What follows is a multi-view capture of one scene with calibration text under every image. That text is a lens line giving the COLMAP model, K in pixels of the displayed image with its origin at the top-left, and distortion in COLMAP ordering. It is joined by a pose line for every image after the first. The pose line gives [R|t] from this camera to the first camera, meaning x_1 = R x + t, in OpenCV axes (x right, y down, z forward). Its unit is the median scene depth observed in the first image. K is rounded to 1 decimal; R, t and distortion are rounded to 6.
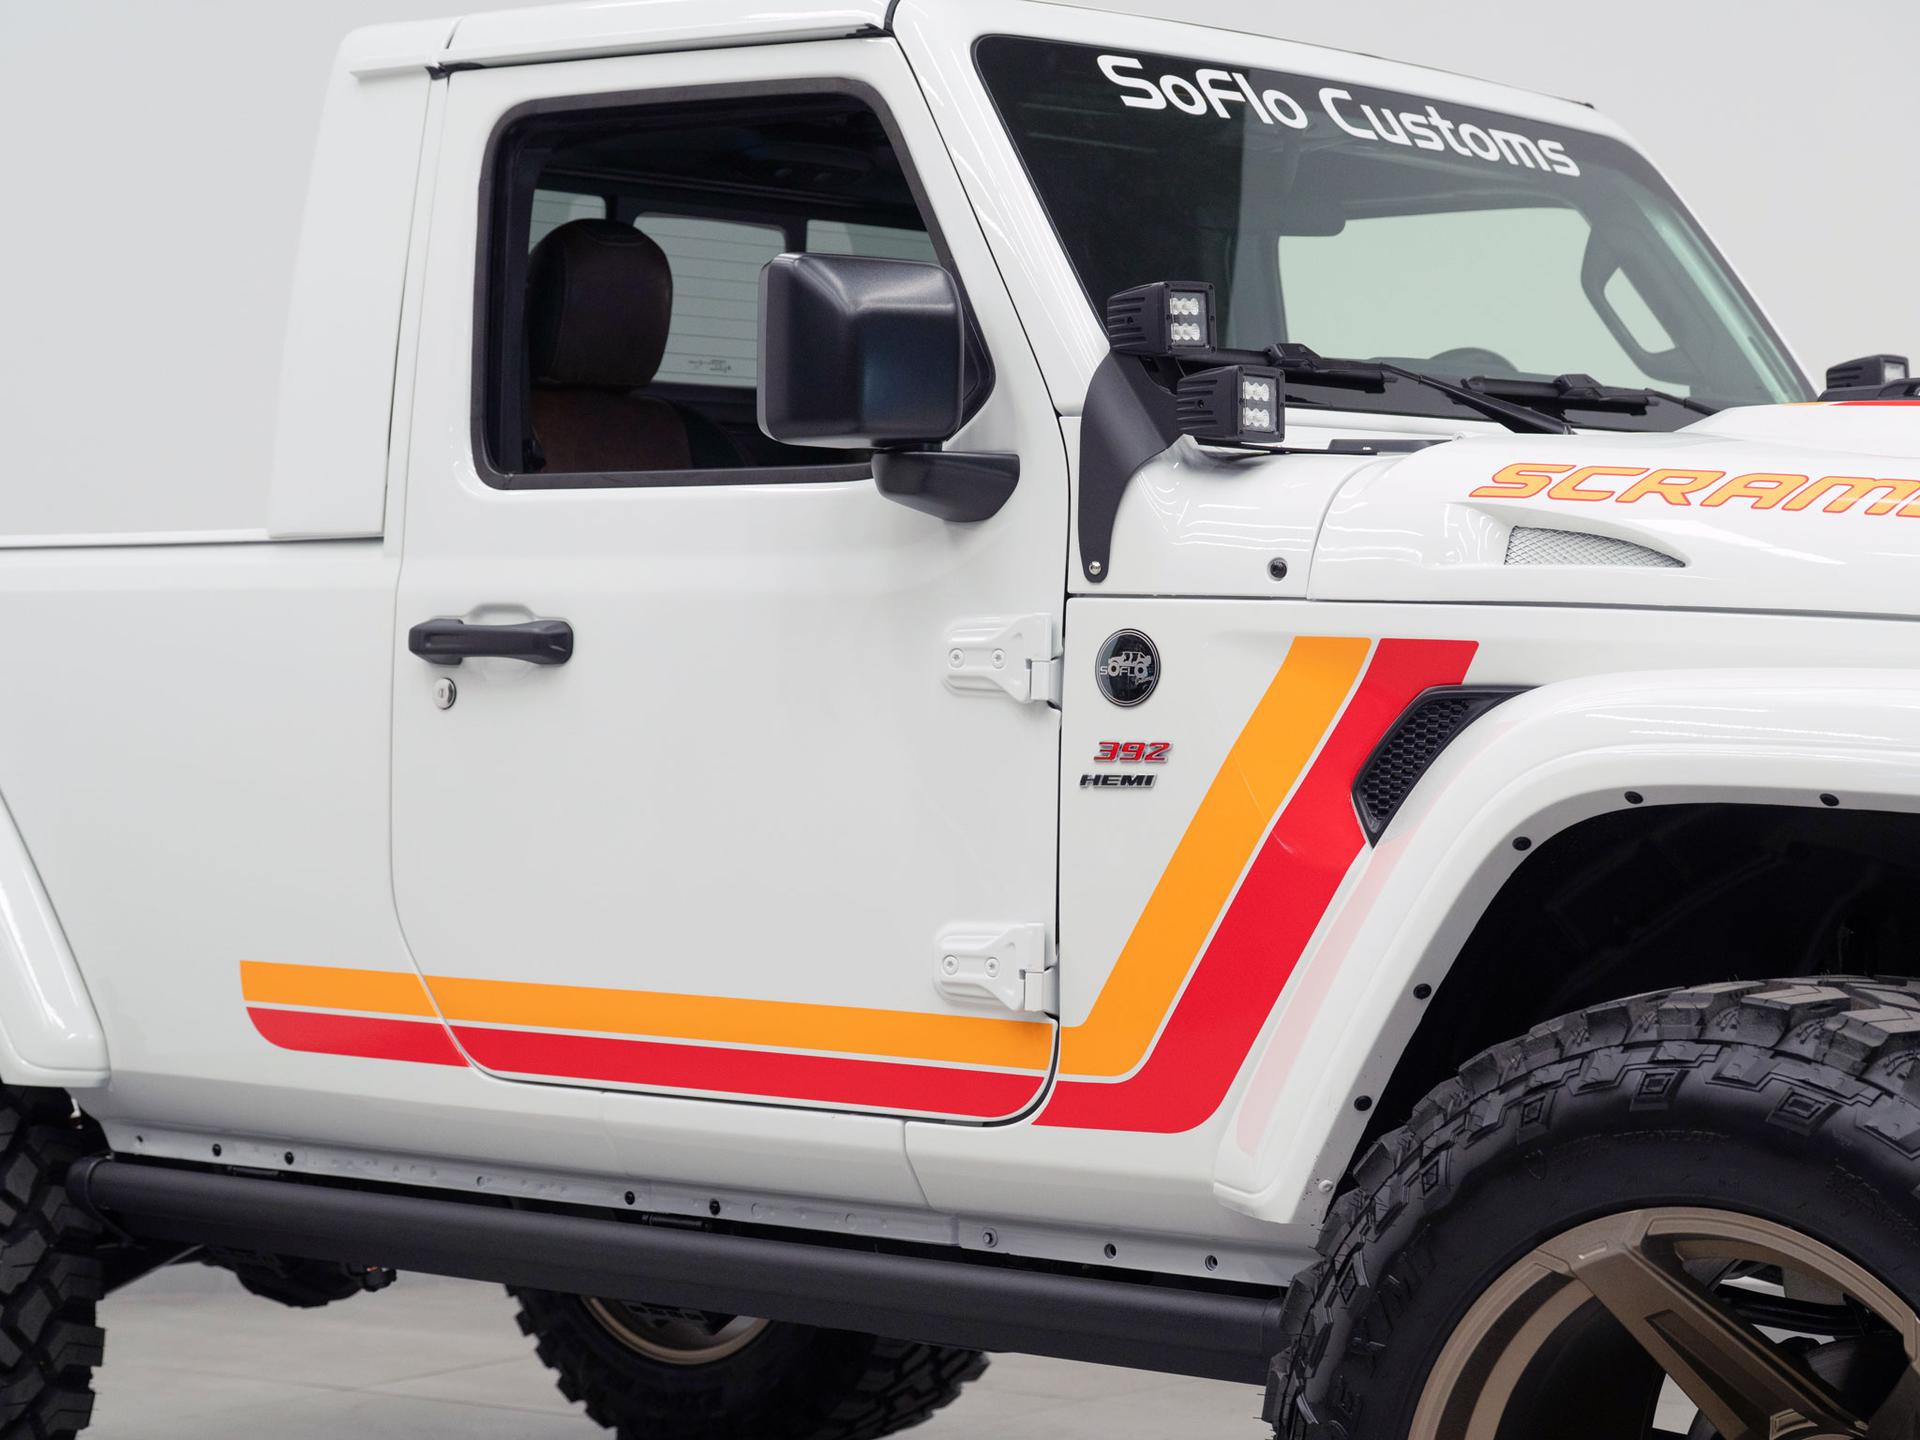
lens RADIAL K [[4433.1, 0, 960.0], [0, 4433.1, 720.0], [0, 0, 1]] dist [0.034955, -0.270024]
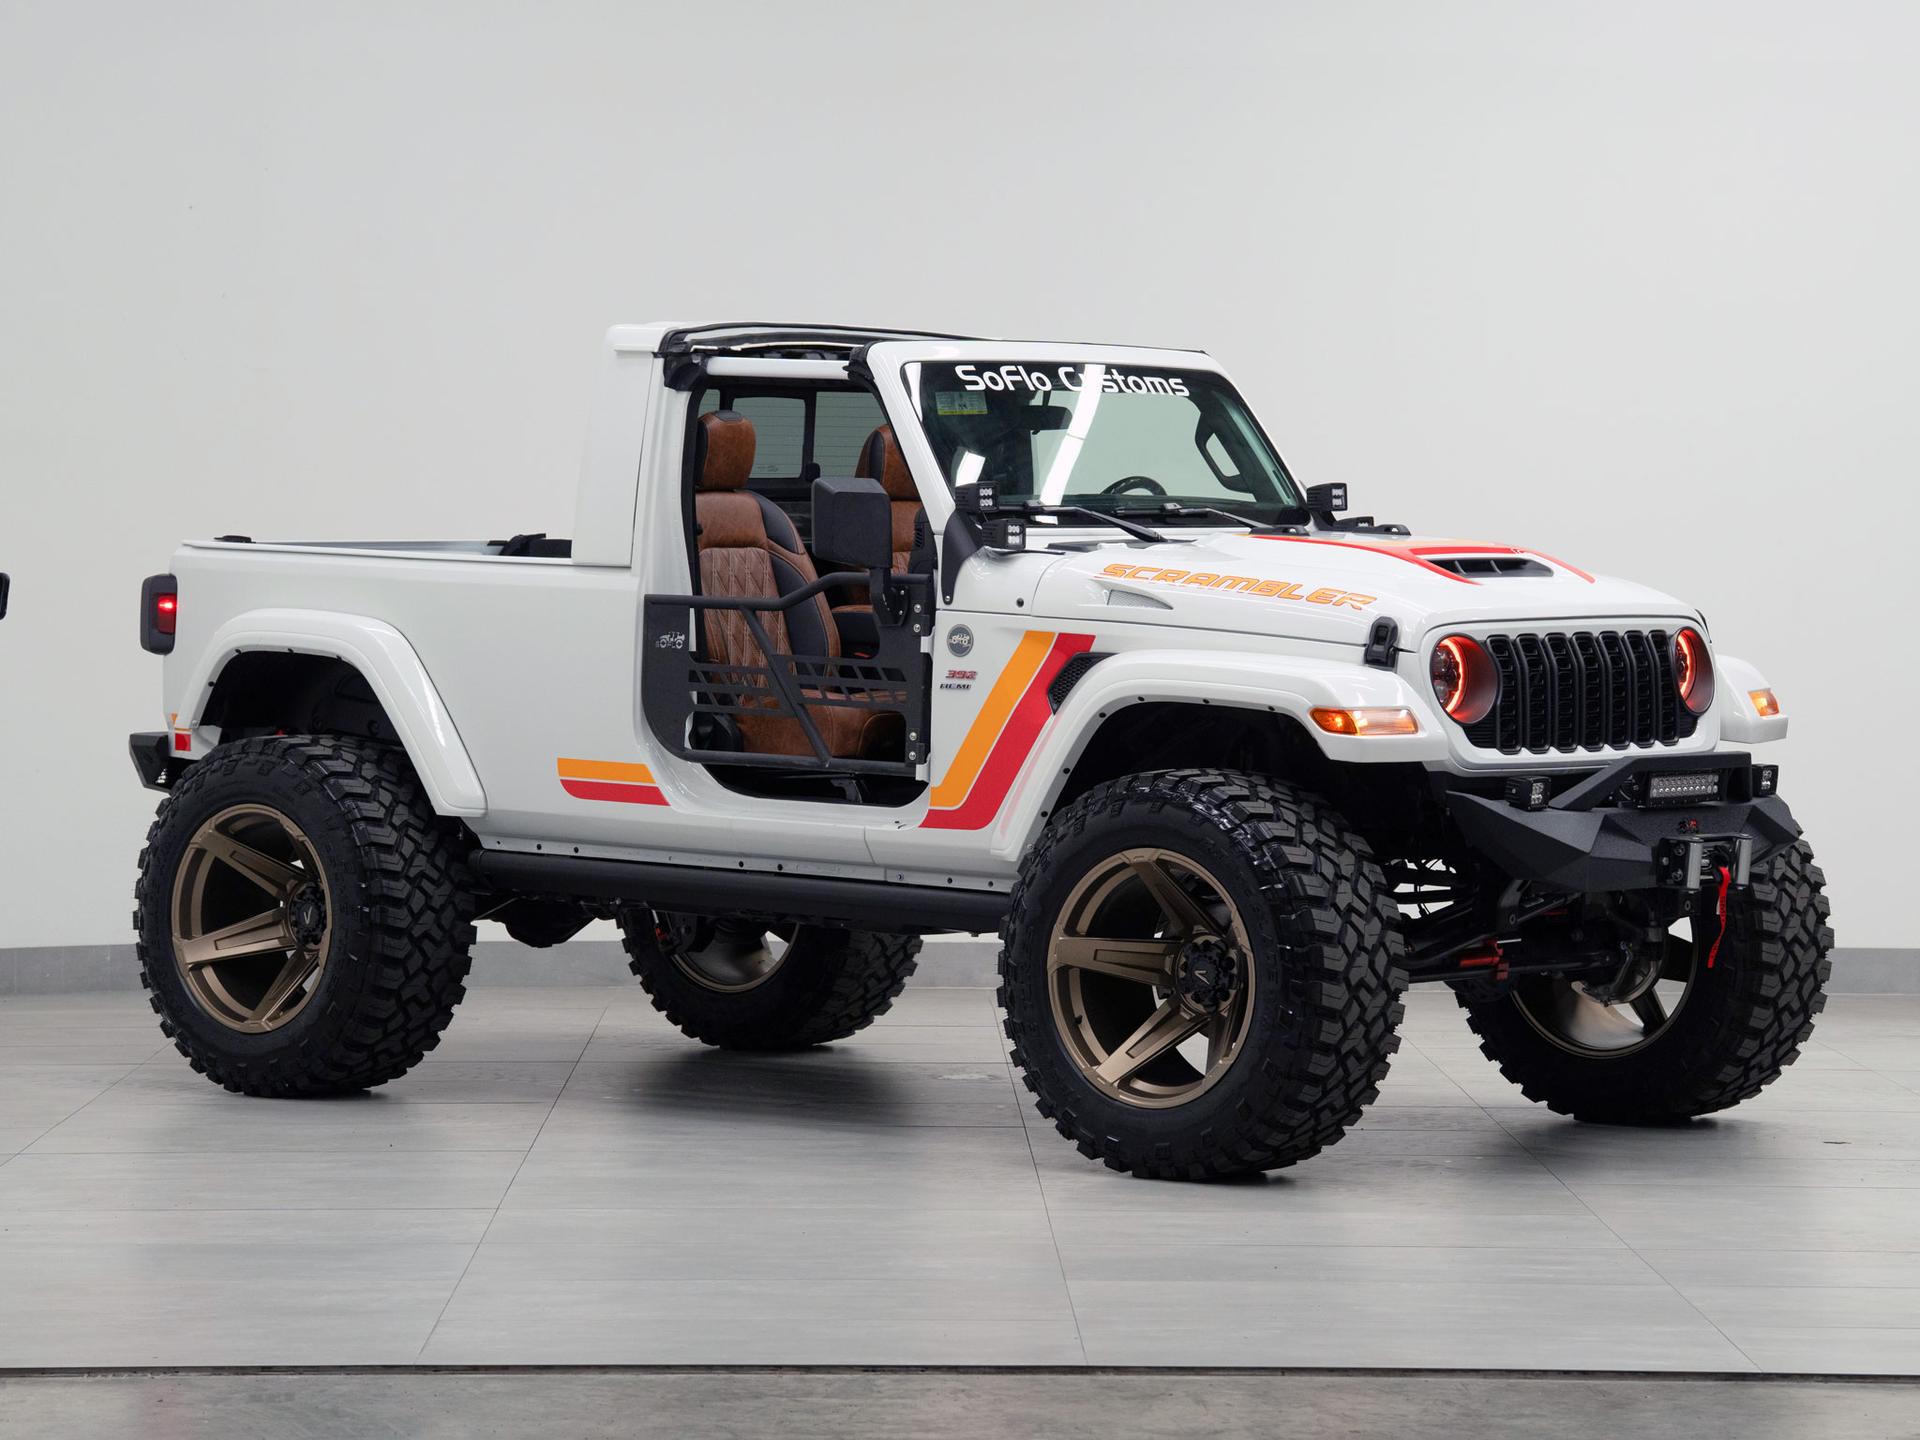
lens RADIAL K [[6309.1, 0, 952.9], [0, 6309.1, 615.9], [0, 0, 1]] dist [0.287623, -0.489739]
pose [[0.999782, 0.016159, 0.013248, -0.011320], [-0.016393, 0.999707, 0.017784, -0.078768], [-0.012957, -0.017997, 0.999754, -2.248021]]
